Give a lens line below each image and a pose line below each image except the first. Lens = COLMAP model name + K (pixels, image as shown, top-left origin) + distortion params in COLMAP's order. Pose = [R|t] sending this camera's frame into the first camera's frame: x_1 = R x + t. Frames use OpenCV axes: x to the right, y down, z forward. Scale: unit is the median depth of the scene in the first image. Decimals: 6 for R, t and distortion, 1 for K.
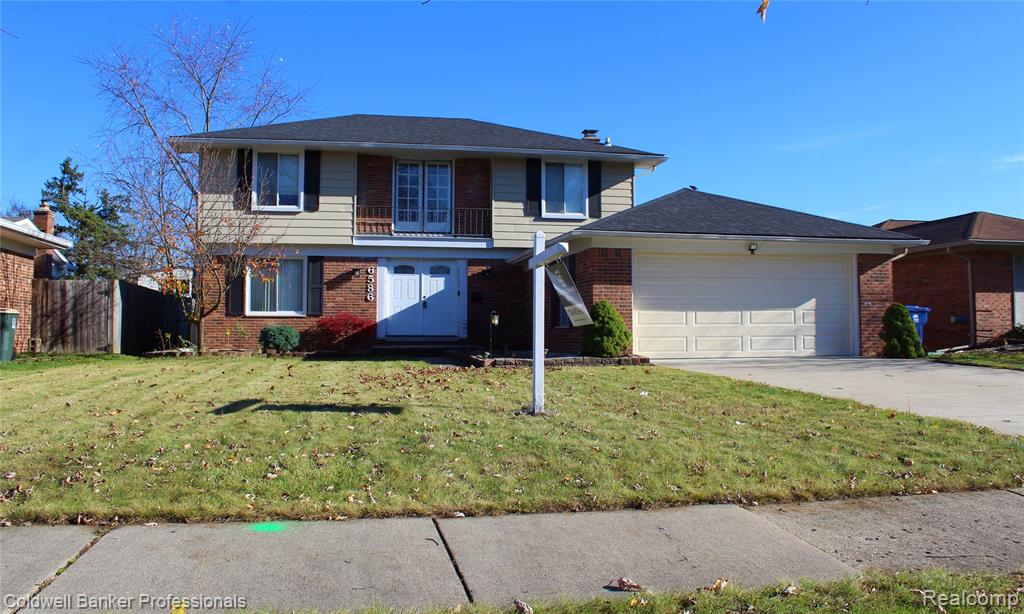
lens RADIAL K [[881.7, 0, 512.0], [0, 881.7, 307.0], [0, 0, 1]] dist [-0.142018, 0.000161]
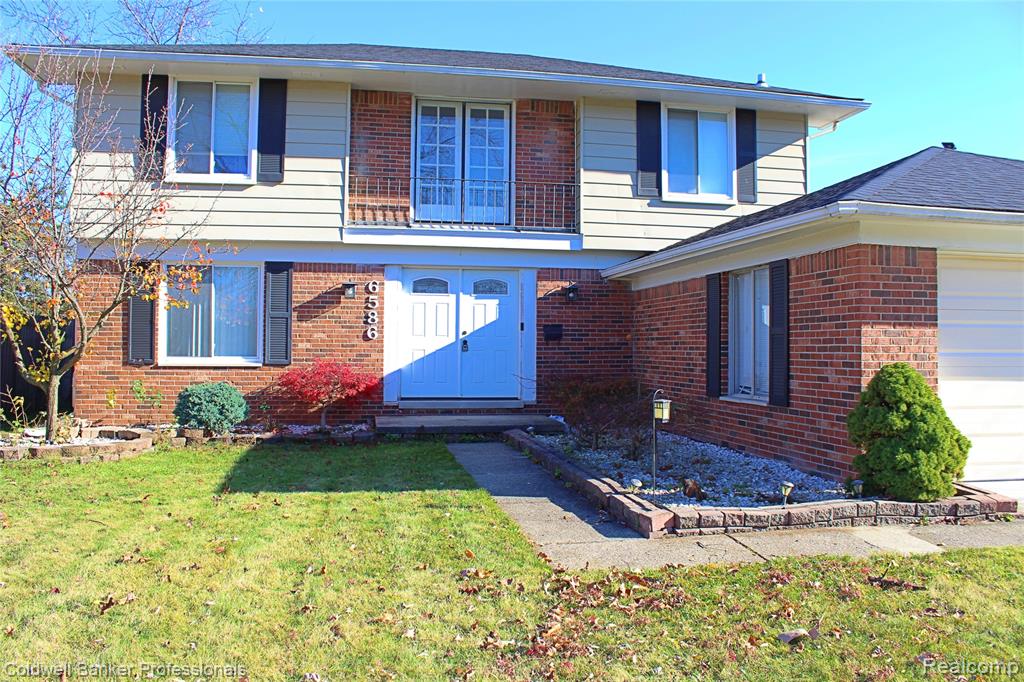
lens RADIAL K [[840.2, 0, 512.0], [0, 840.2, 341.0], [0, 0, 1]] dist [-0.167139, 0.154315]
pose [[0.999978, 0.006402, -0.001520, -0.067827], [-0.006359, 0.999613, 0.027074, -0.021543], [0.001693, -0.027063, 0.999632, 0.445031]]
